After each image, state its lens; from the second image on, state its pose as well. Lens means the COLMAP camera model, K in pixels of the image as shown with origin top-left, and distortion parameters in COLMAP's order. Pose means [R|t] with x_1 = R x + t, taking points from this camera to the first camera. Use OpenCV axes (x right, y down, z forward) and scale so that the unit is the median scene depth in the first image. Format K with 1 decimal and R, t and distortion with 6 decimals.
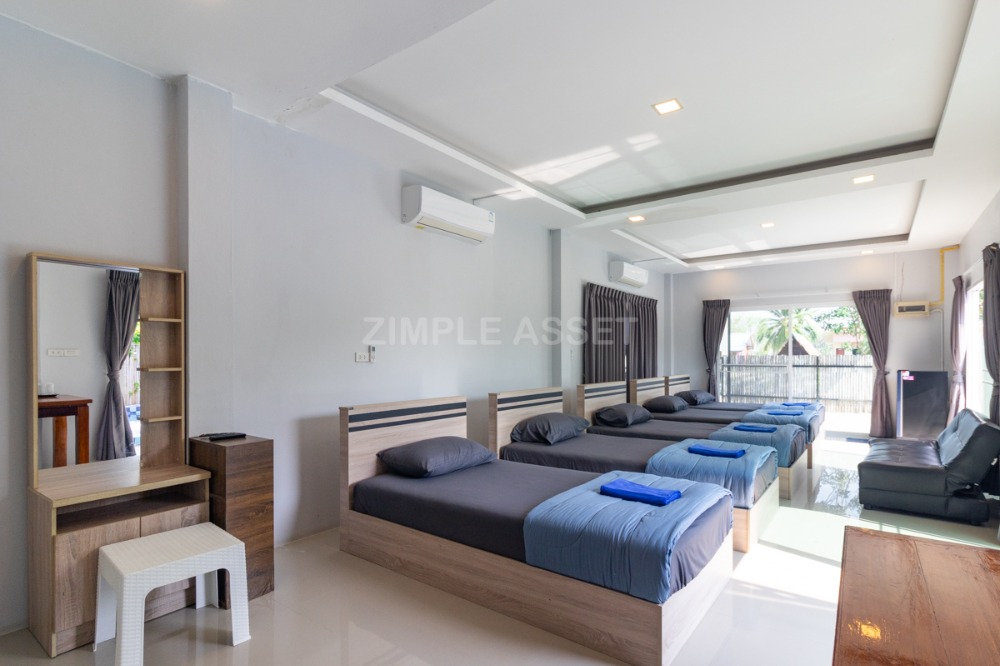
lens RADIAL K [[487.1, 0, 498.4], [0, 487.1, 351.2], [0, 0, 1]] dist [0.000374, 0.000022]
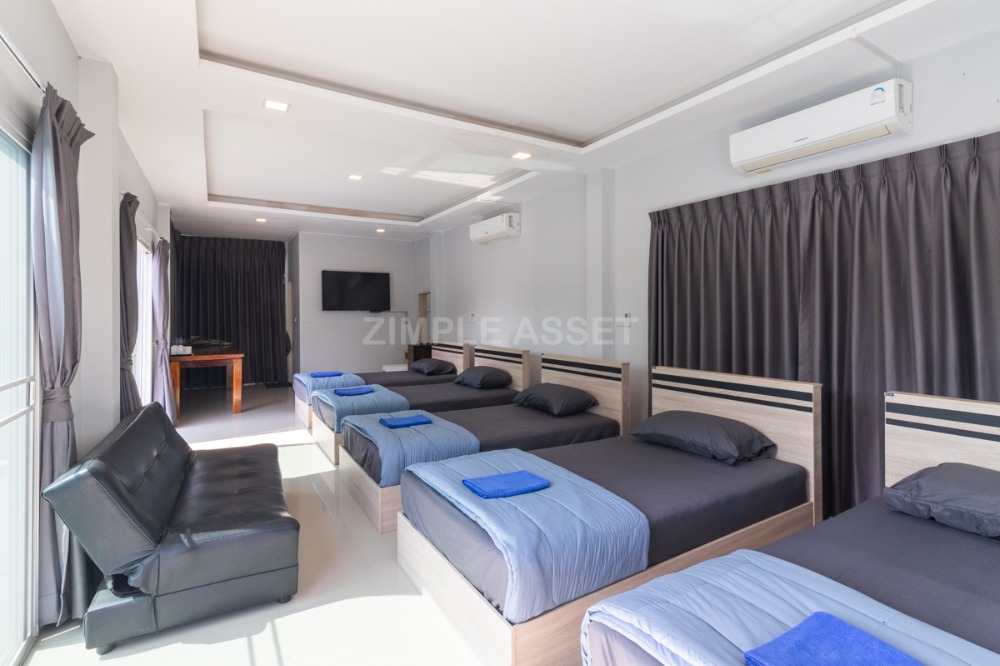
lens RADIAL K [[482.6, 0, 500.4], [0, 482.6, 321.8], [0, 0, 1]] dist [0.000111, -0.000016]
pose [[-0.366721, 0.001652, -0.930330, 0.944337], [-0.000914, 0.999997, 0.002136, 0.008498], [0.930331, 0.001633, -0.366718, 1.137180]]
